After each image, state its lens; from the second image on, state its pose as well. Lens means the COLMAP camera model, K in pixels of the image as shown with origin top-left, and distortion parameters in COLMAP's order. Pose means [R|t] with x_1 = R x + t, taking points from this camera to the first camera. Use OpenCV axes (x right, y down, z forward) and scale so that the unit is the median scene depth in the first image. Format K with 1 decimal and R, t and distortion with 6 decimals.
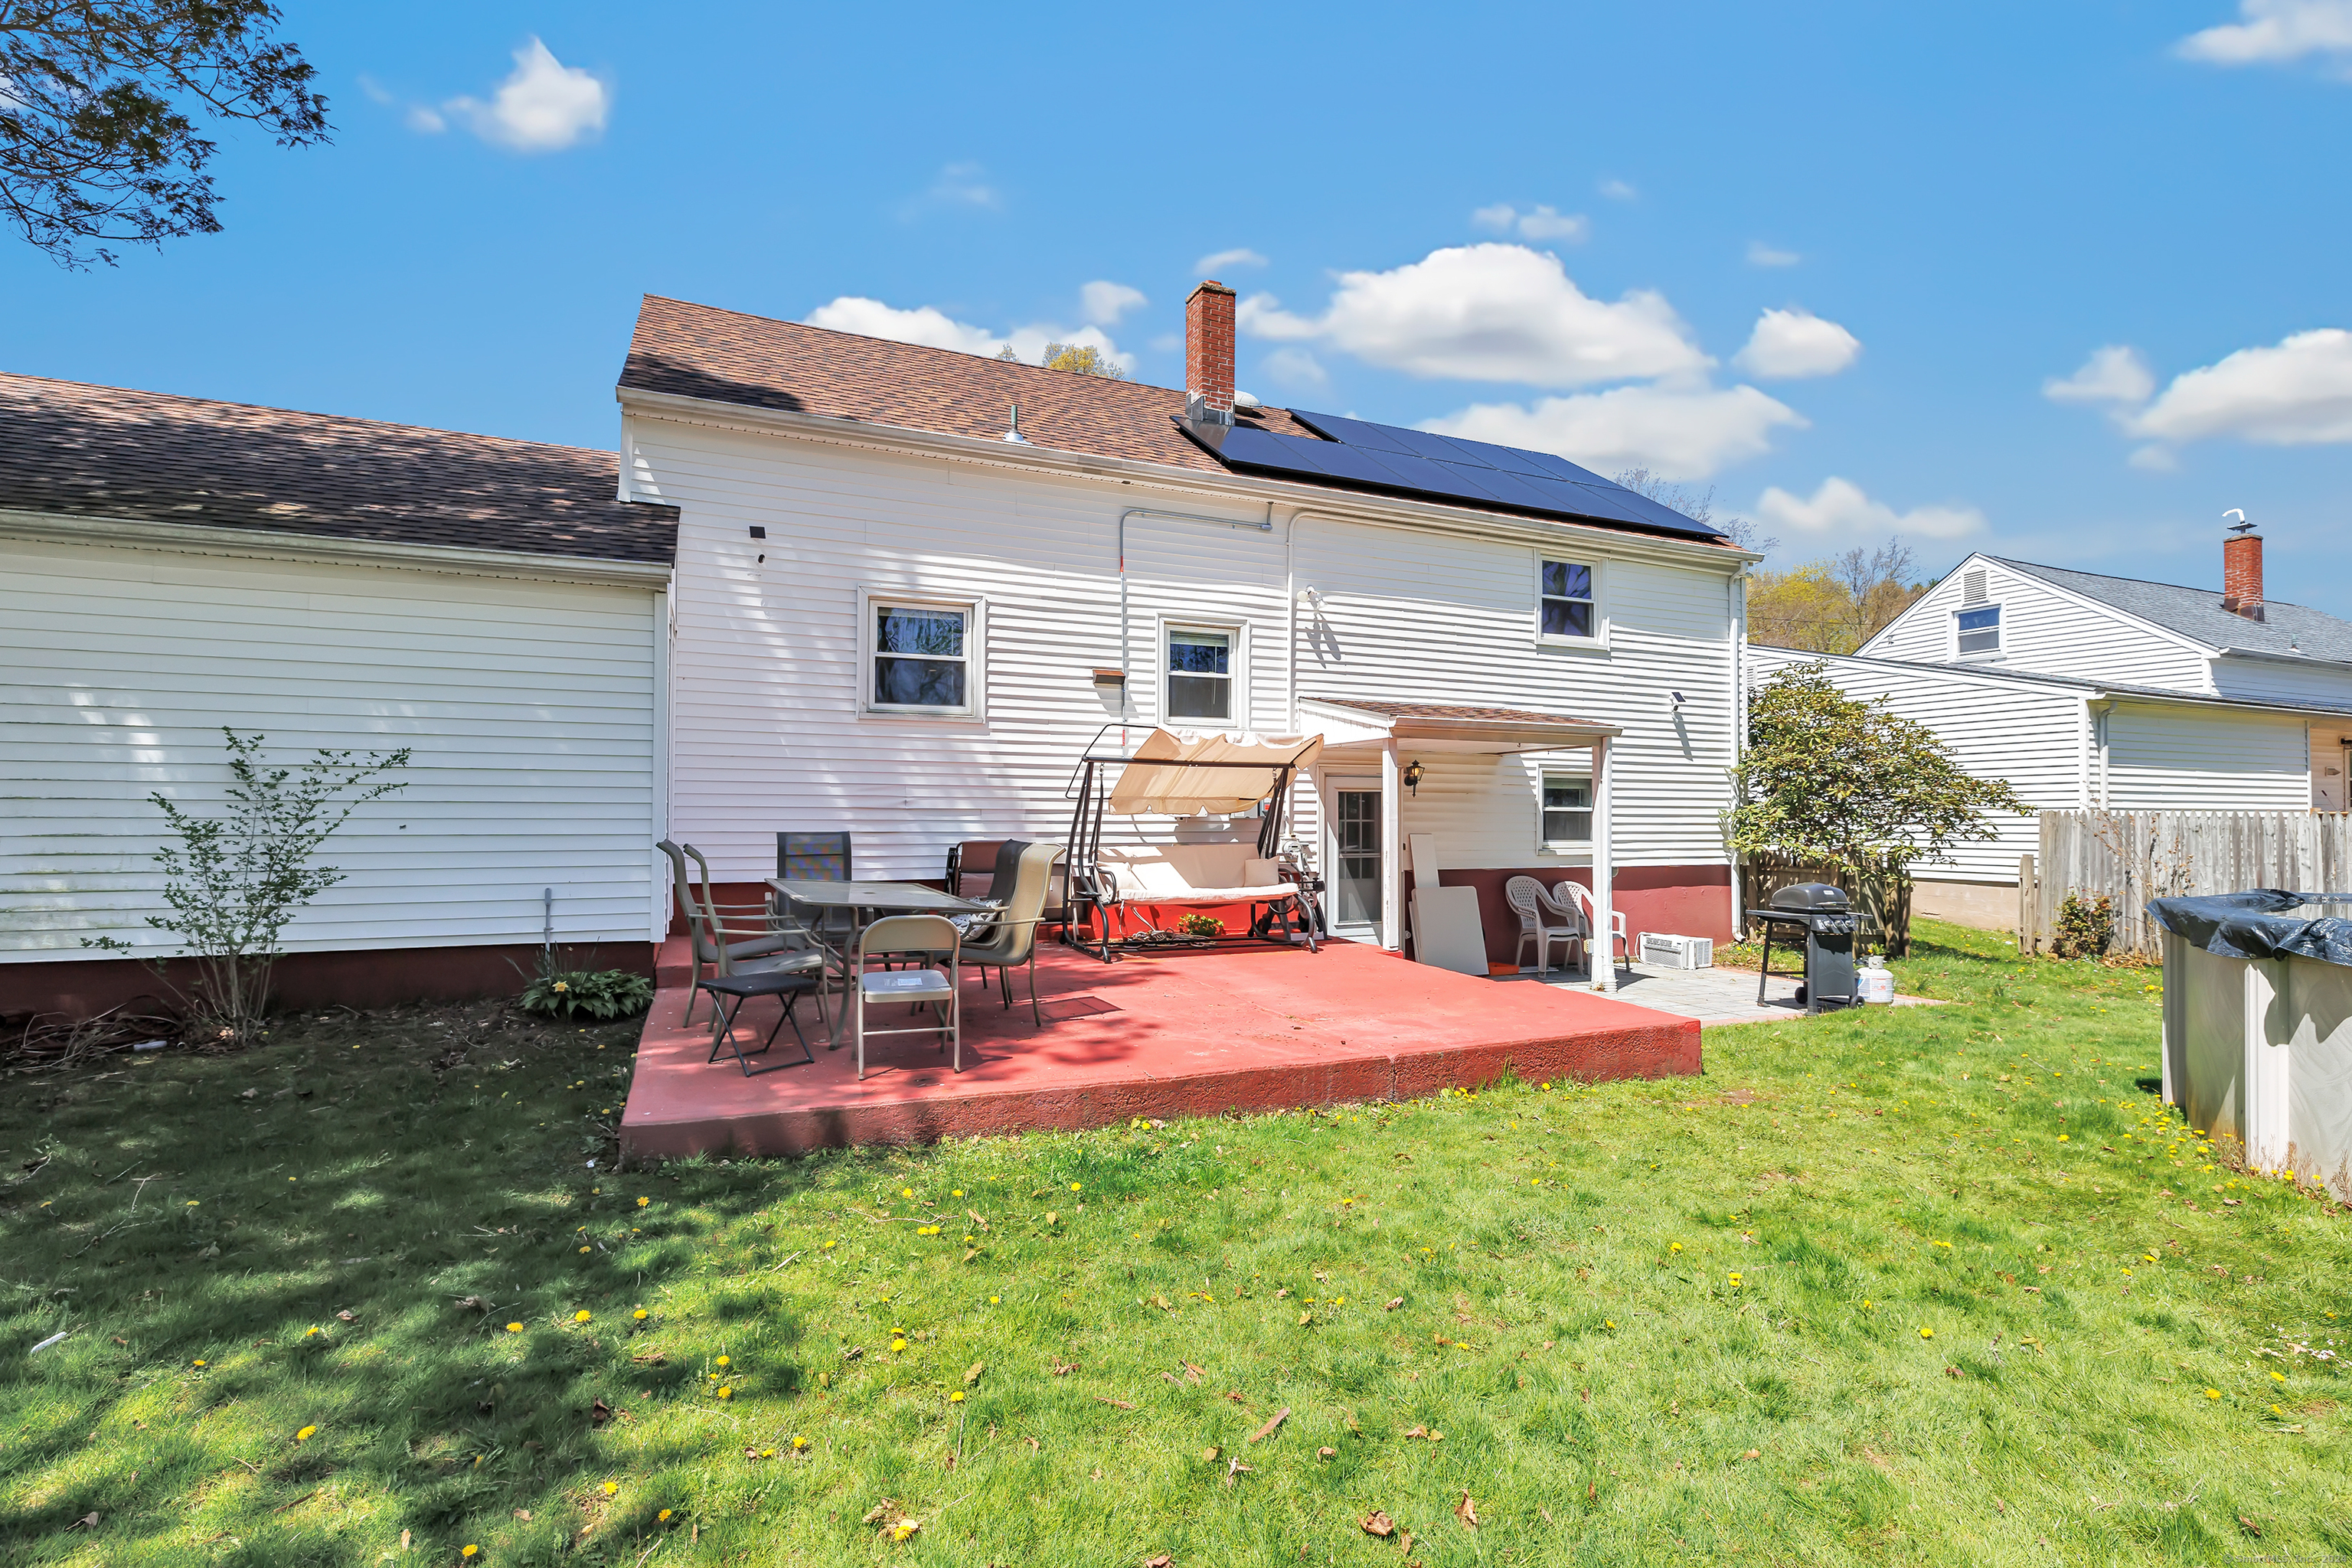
lens RADIAL K [[1081.8, 0, 1156.1], [0, 1081.8, 787.6], [0, 0, 1]] dist [0.004501, 0.000441]
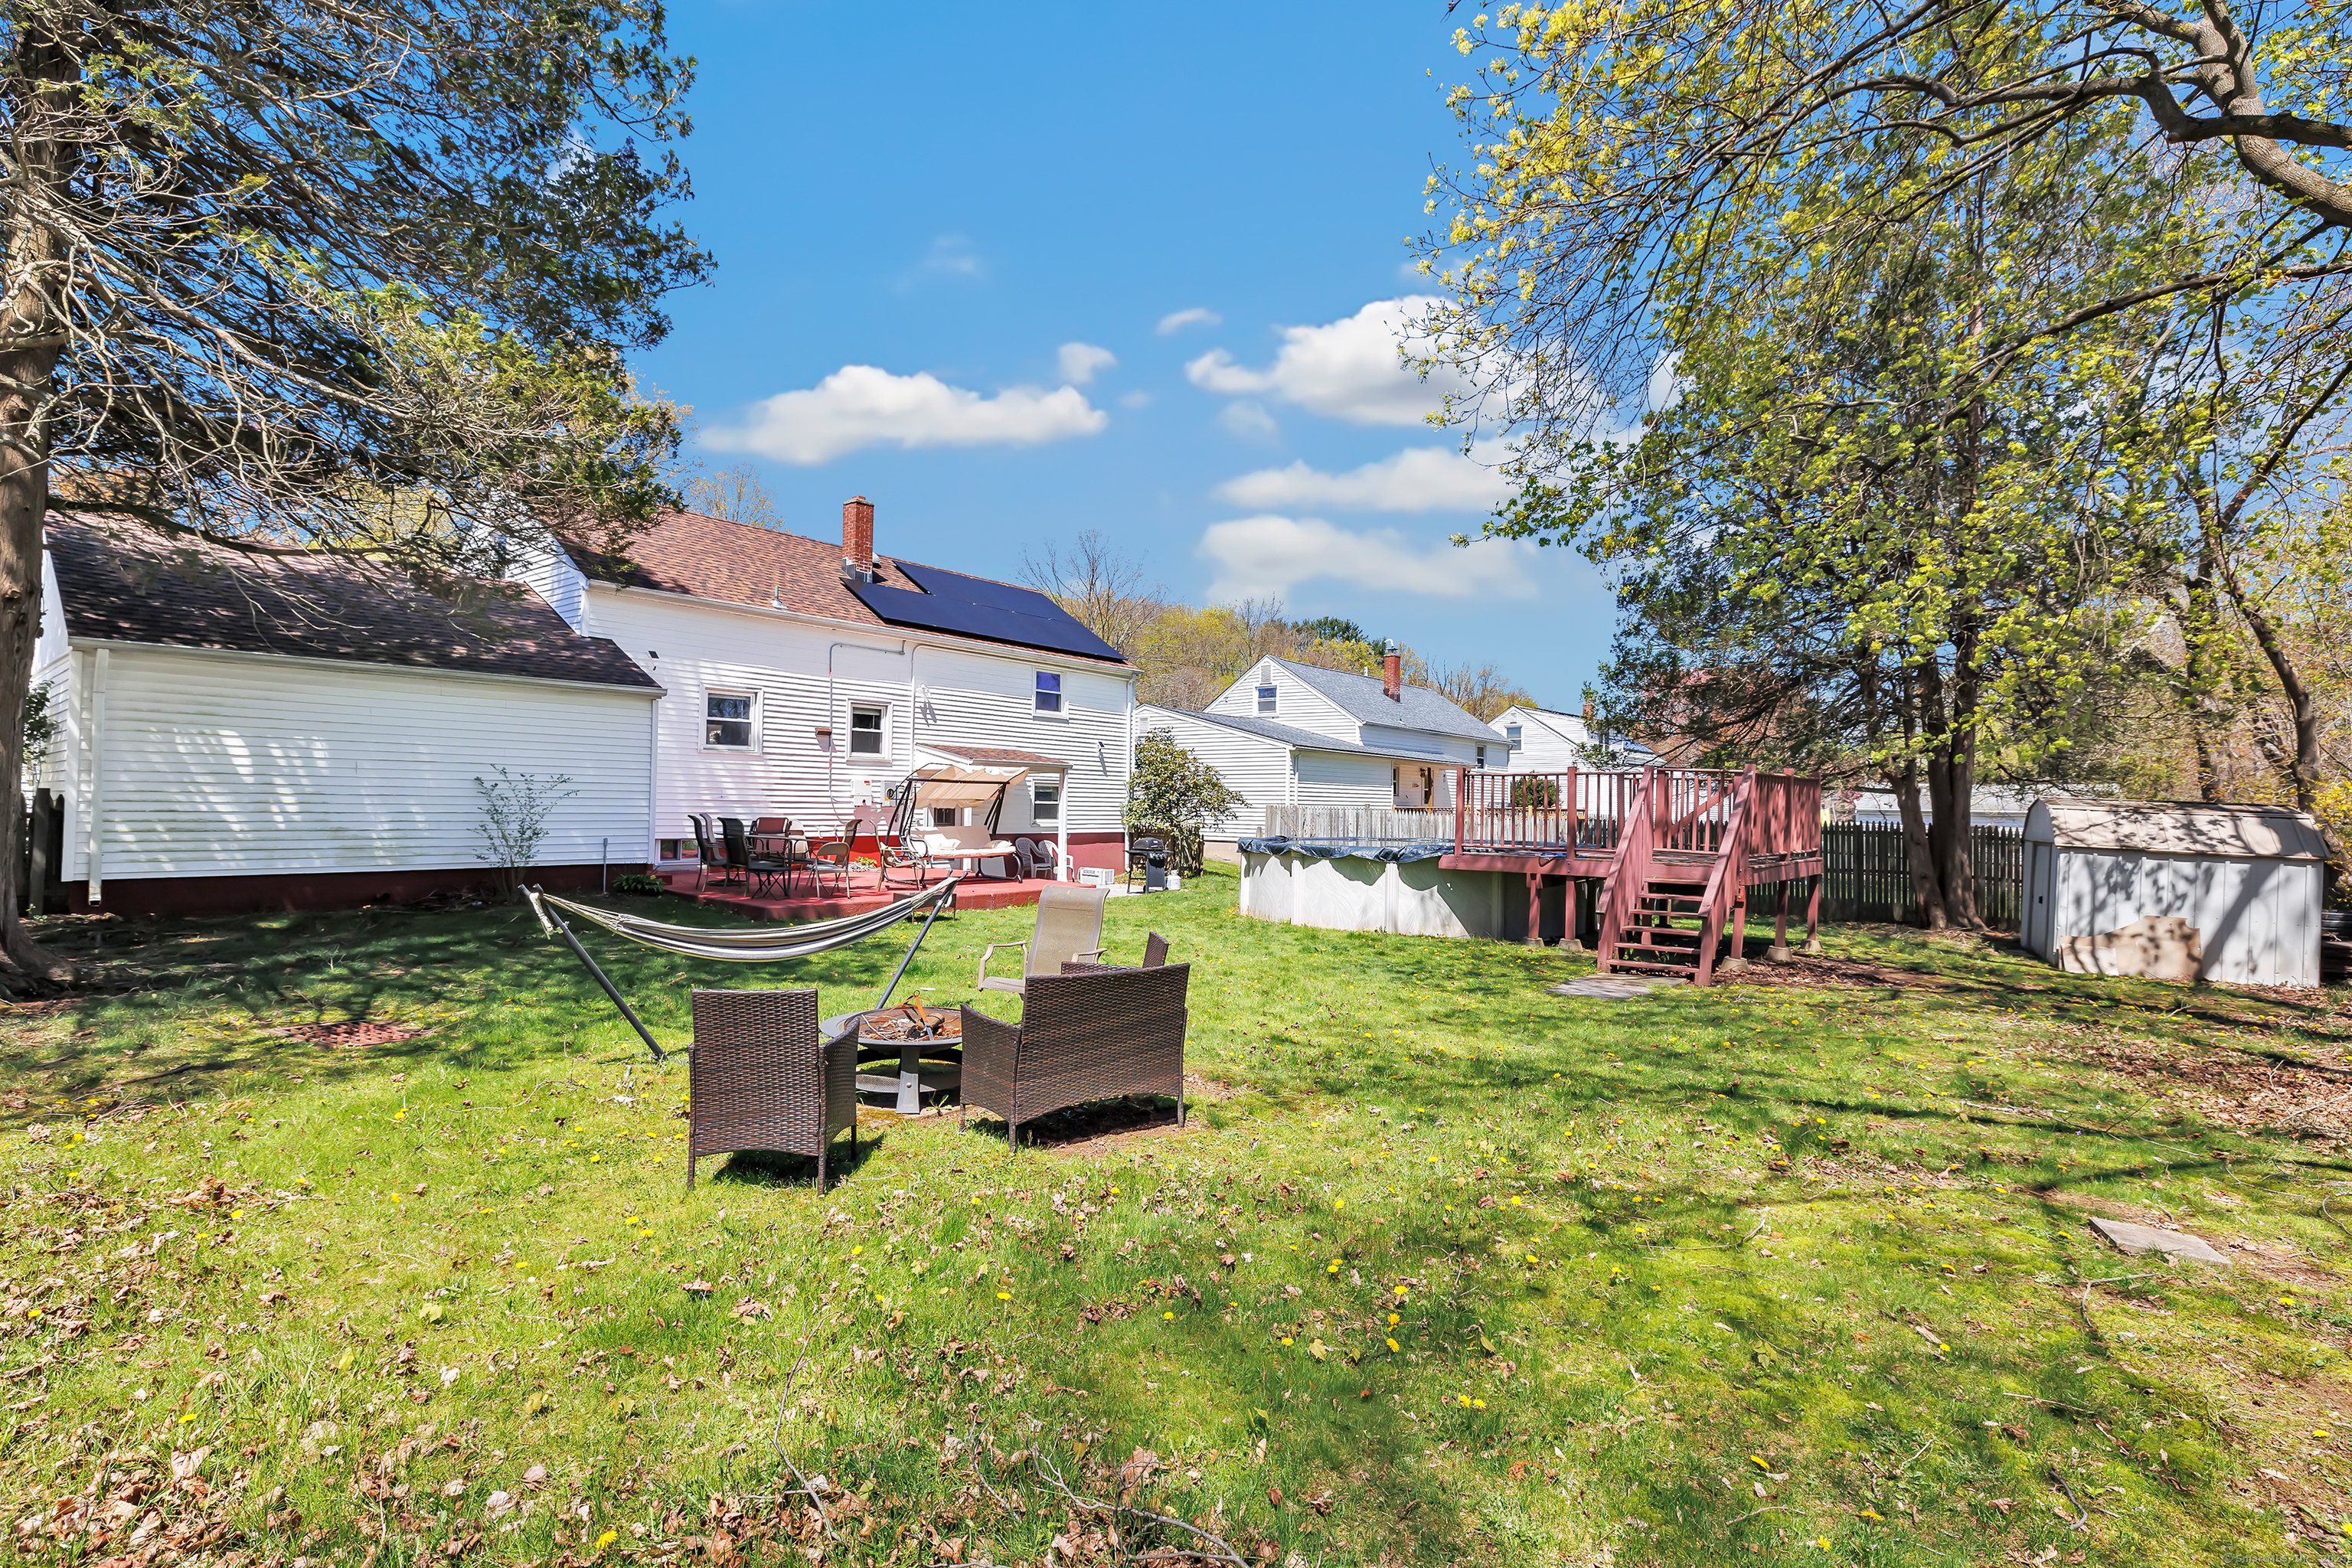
lens RADIAL K [[1081.8, 0, 1167.0], [0, 1081.8, 800.6], [0, 0, 1]] dist [0.004501, 0.000441]
pose [[0.883835, 0.010710, 0.467676, -0.335171], [-0.023390, 0.999499, 0.021315, -0.030397], [-0.467214, -0.029778, 0.883643, -0.811998]]
